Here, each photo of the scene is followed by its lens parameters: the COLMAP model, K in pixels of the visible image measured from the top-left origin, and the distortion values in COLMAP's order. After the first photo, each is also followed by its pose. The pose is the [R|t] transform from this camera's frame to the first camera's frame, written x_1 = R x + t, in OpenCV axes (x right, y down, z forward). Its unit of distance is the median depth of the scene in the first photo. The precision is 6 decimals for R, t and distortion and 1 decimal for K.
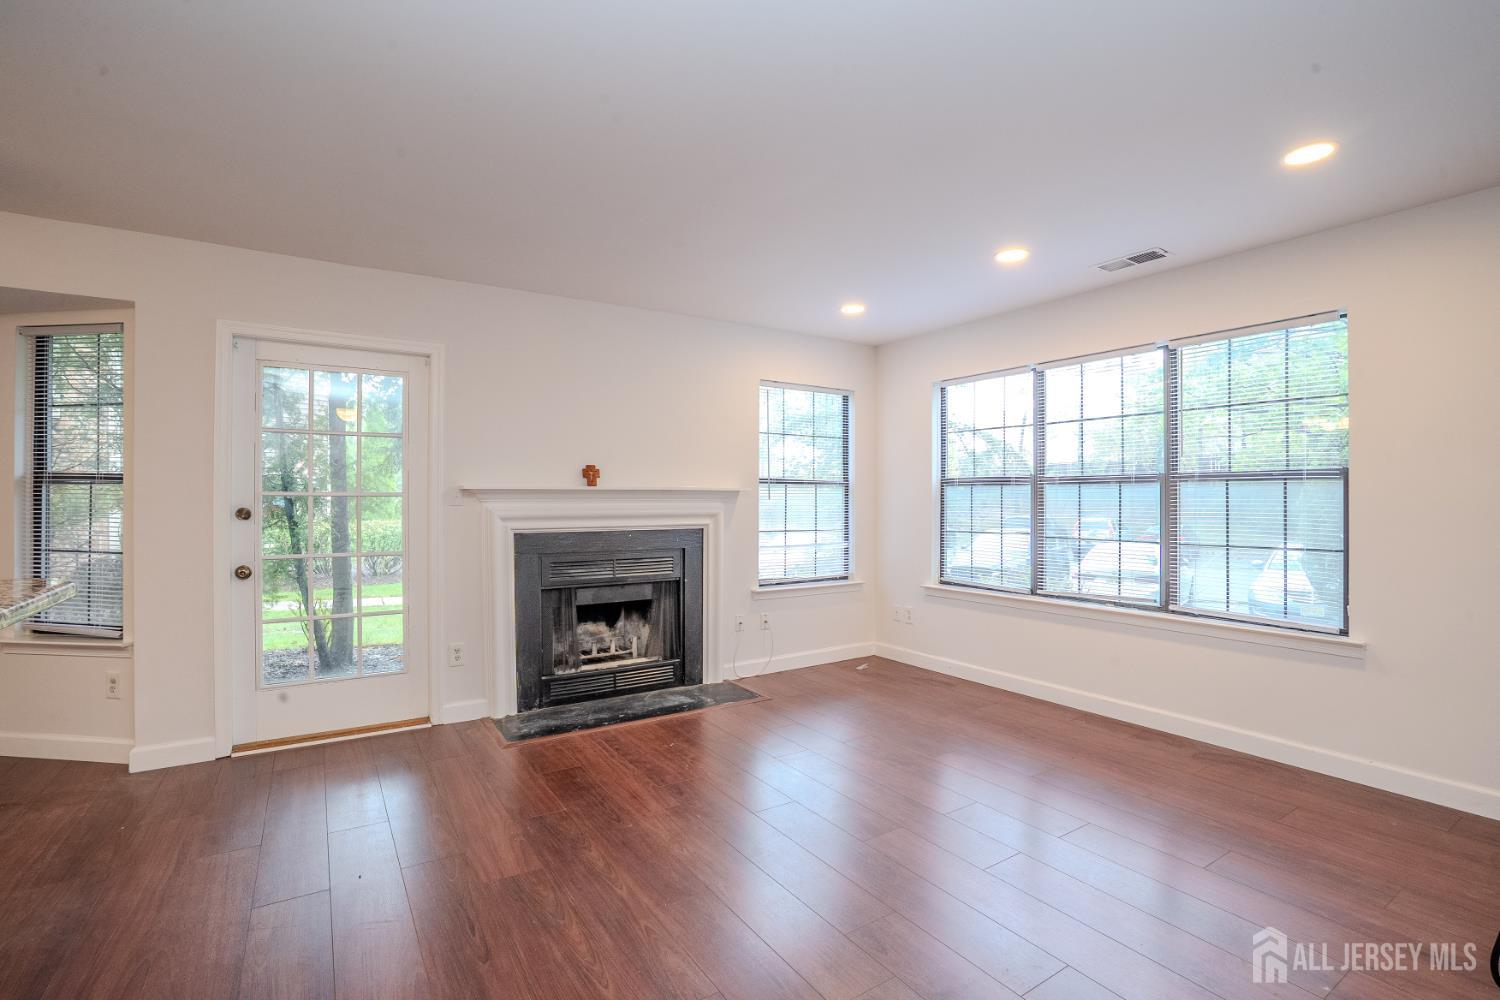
lens RADIAL K [[689.5, 0, 750.2], [0, 689.5, 500.0], [0, 0, 1]] dist [-0.057839, 0.021003]
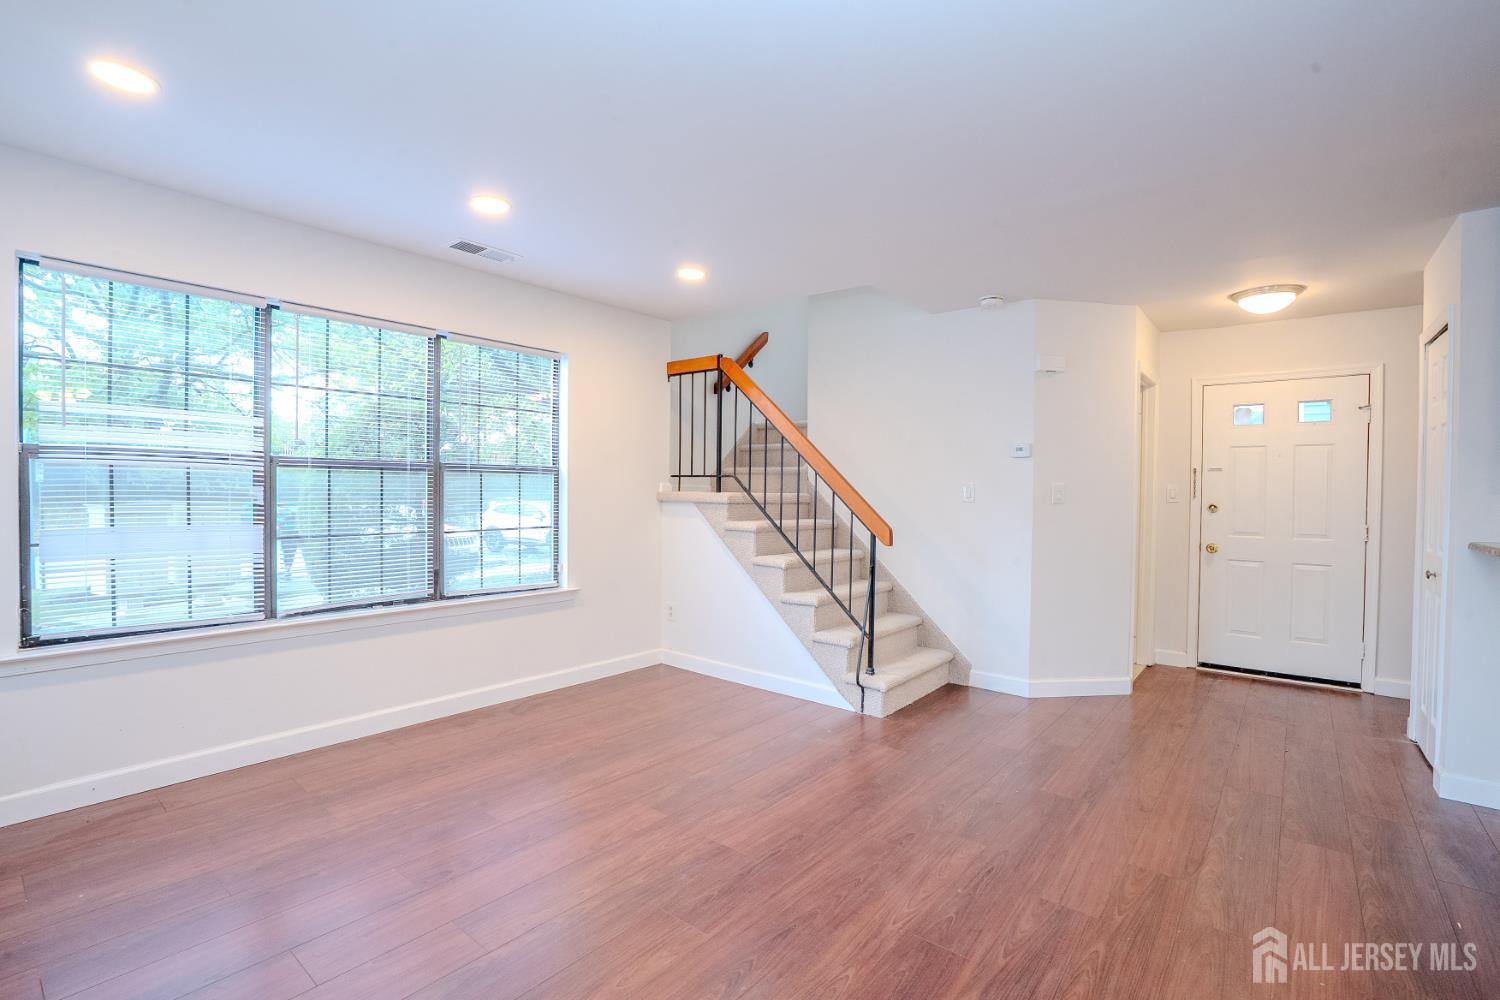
lens RADIAL K [[689.5, 0, 748.5], [0, 689.5, 501.7], [0, 0, 1]] dist [-0.057839, 0.021003]
pose [[-0.304410, -0.021717, 0.952294, -0.447132], [-0.014362, 0.999731, 0.018208, -0.005539], [-0.952433, -0.008134, -0.304640, 0.792715]]
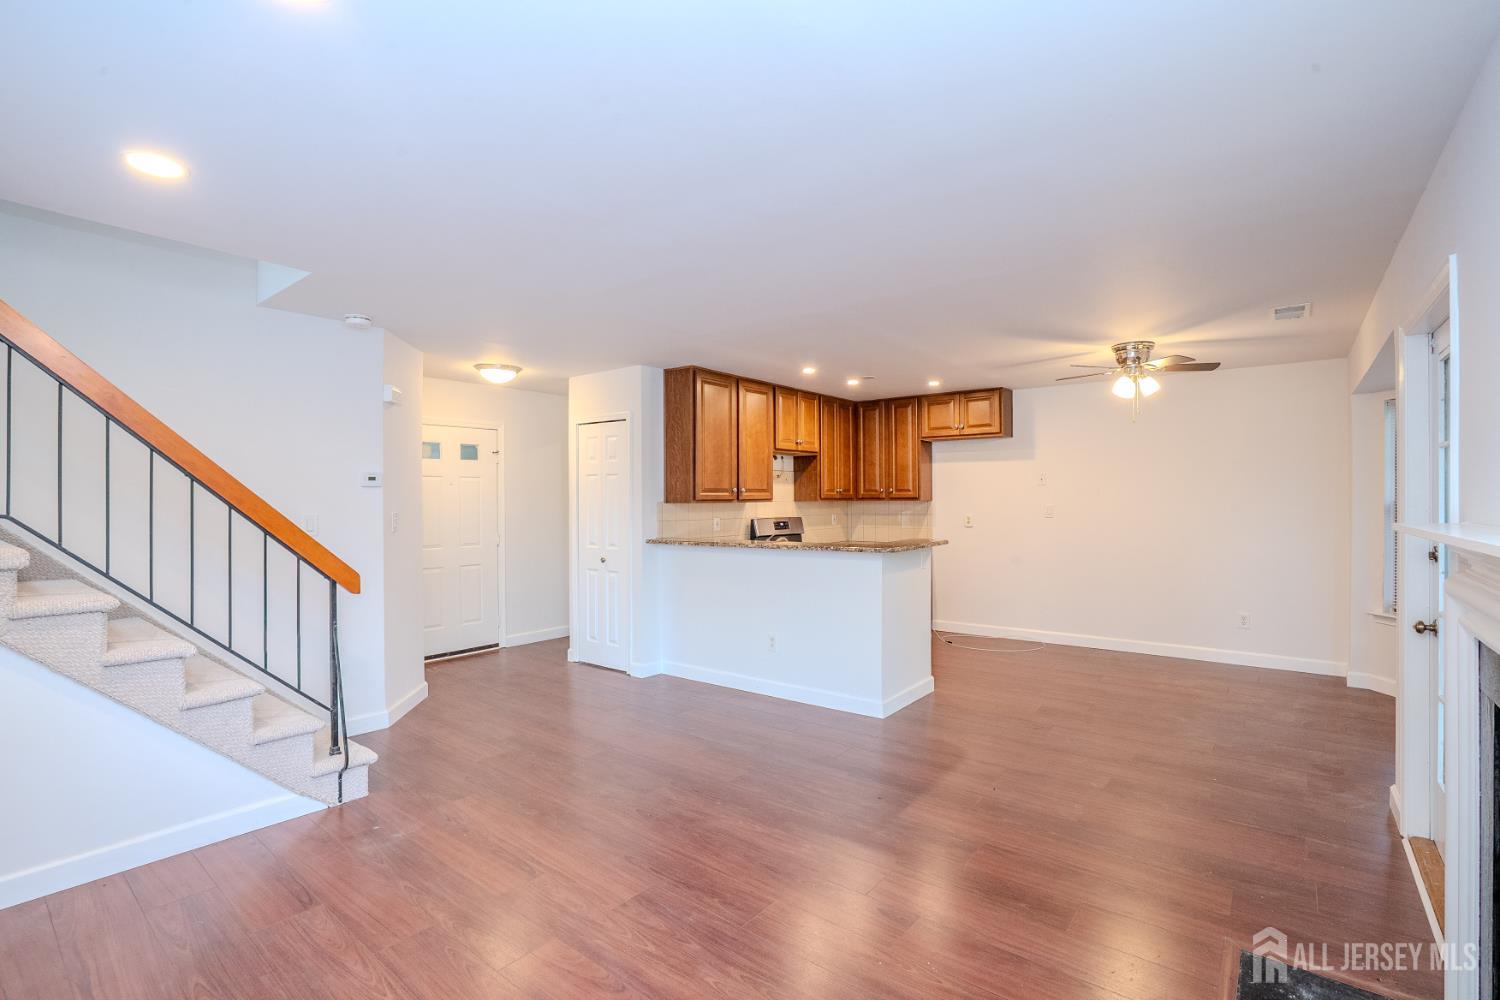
lens RADIAL K [[689.5, 0, 751.6], [0, 689.5, 498.3], [0, 0, 1]] dist [-0.057839, 0.021003]
pose [[-0.948055, 0.002302, -0.318097, 0.211252], [0.003320, 0.999991, -0.002657, -0.038204], [0.318088, -0.003575, -0.948054, 1.221365]]
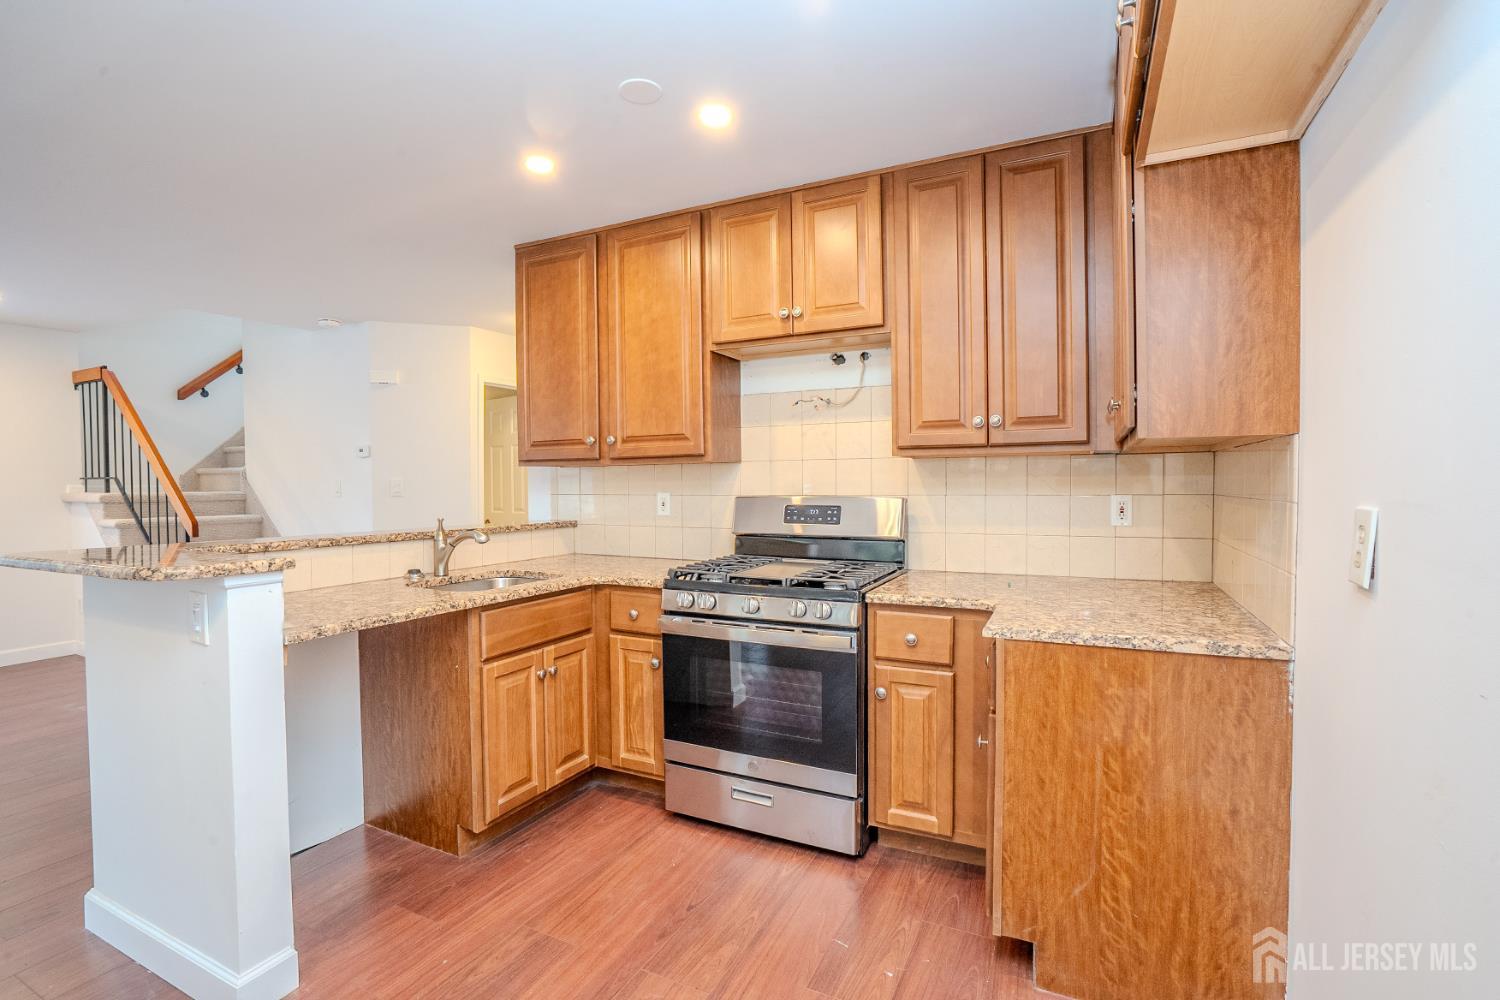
lens RADIAL K [[689.5, 0, 746.1], [0, 689.5, 500.0], [0, 0, 1]] dist [-0.057839, 0.021003]
pose [[-0.505209, -0.019382, 0.862779, -0.969696], [0.005579, 0.999654, 0.025724, -0.011488], [-0.862979, 0.017809, -0.504926, 0.094705]]
